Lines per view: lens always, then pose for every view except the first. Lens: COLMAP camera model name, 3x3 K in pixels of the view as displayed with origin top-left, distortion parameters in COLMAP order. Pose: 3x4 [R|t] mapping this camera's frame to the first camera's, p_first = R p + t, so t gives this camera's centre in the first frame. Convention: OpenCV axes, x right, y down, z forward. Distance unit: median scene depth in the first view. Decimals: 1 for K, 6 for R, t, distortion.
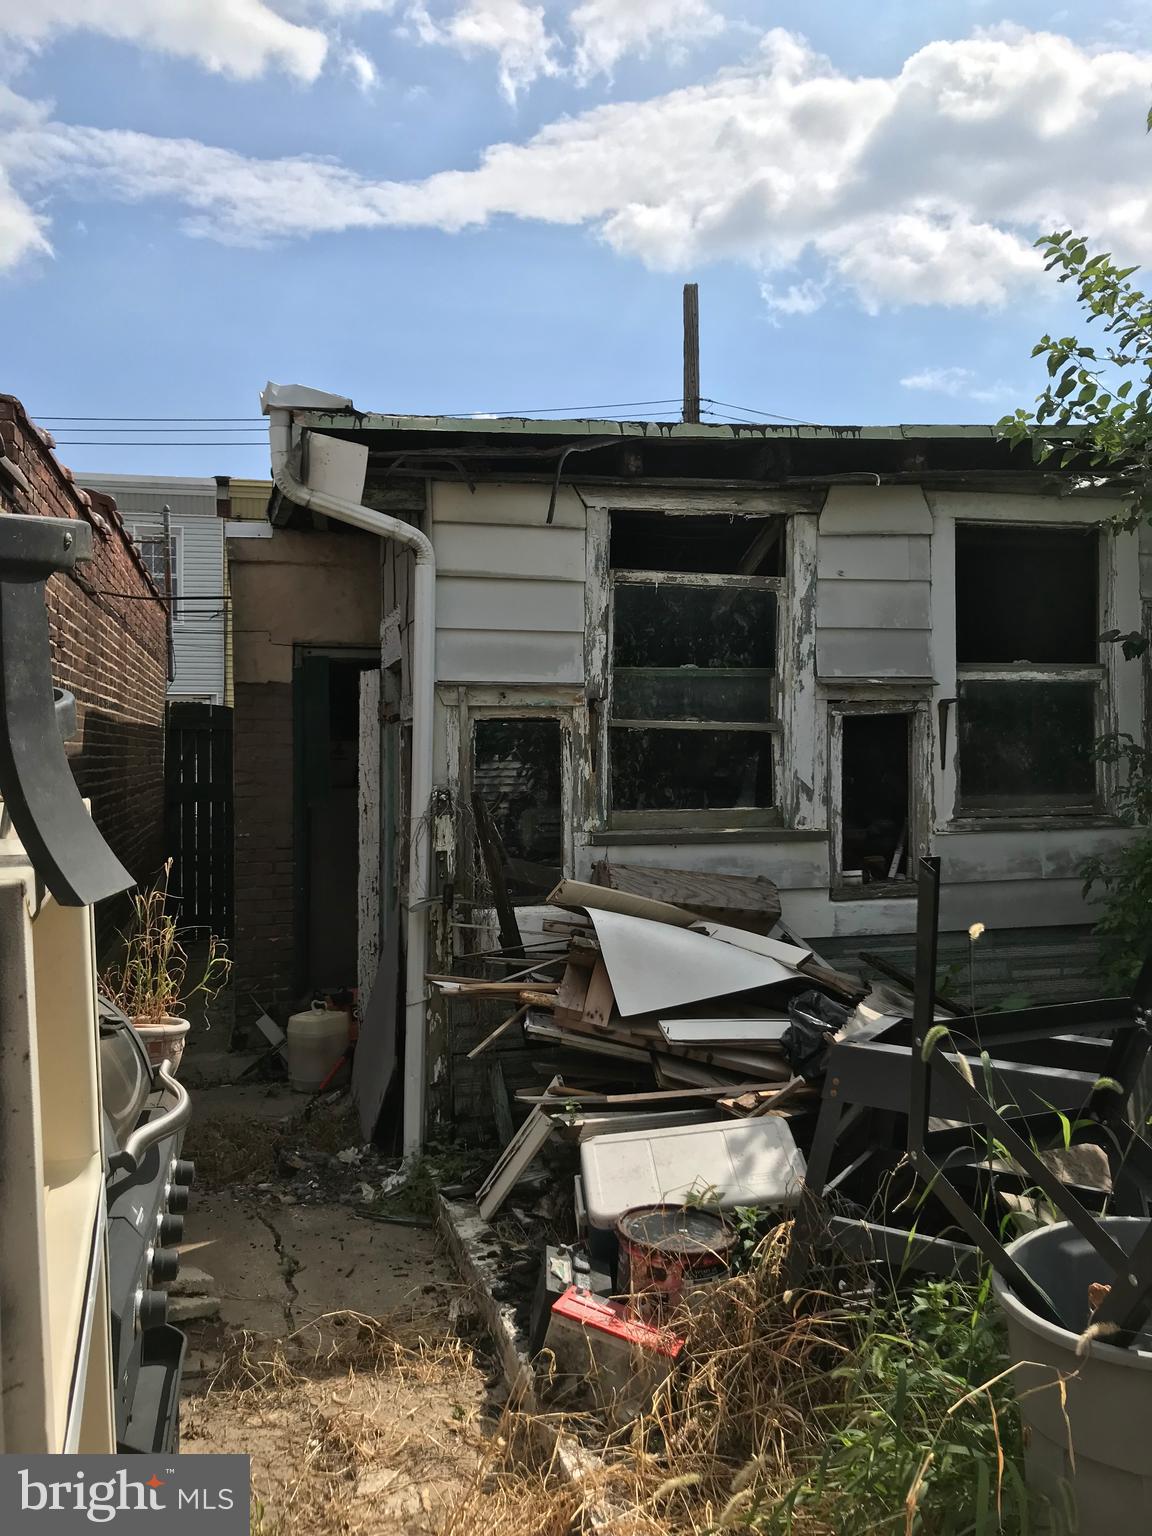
lens RADIAL K [[1267.9, 0, 589.1], [0, 1267.9, 771.3], [0, 0, 1]] dist [0.041618, -0.068455]
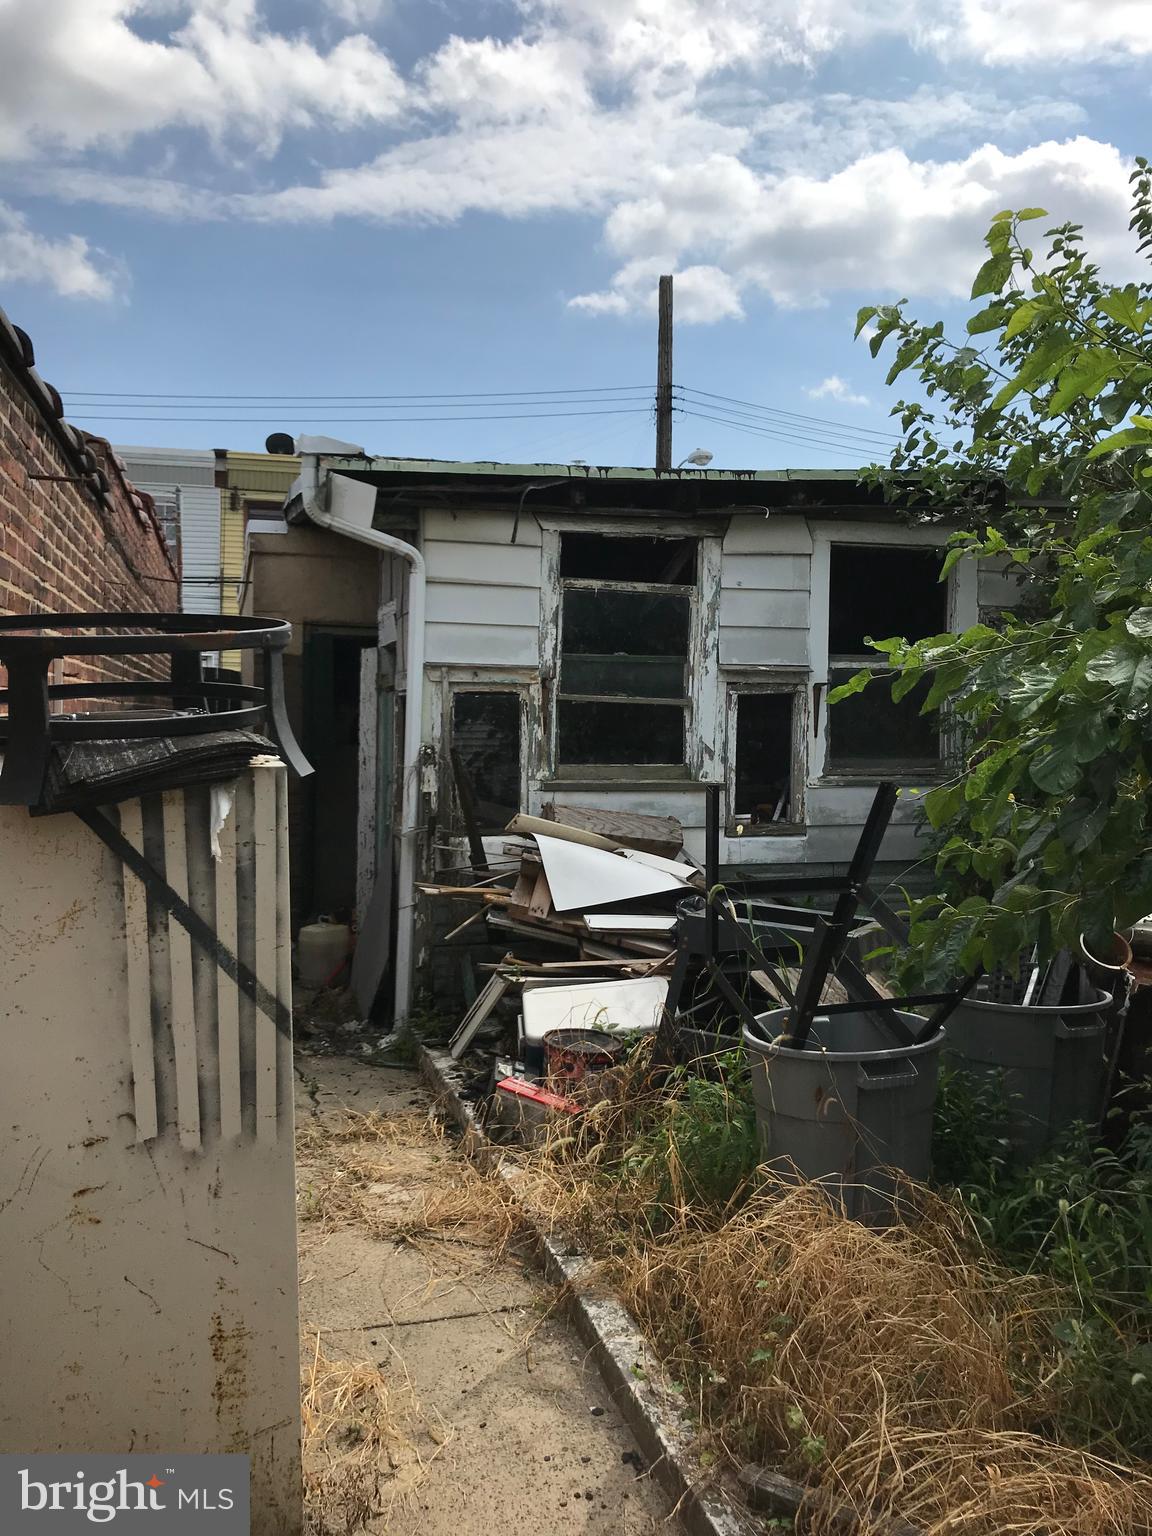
lens RADIAL K [[1267.9, 0, 559.2], [0, 1267.9, 775.6], [0, 0, 1]] dist [0.041618, -0.068455]
pose [[0.999797, 0.018431, -0.008119, 0.030762], [-0.018166, 0.999337, 0.031558, 0.001622], [0.008695, -0.031404, 0.999469, -0.307682]]
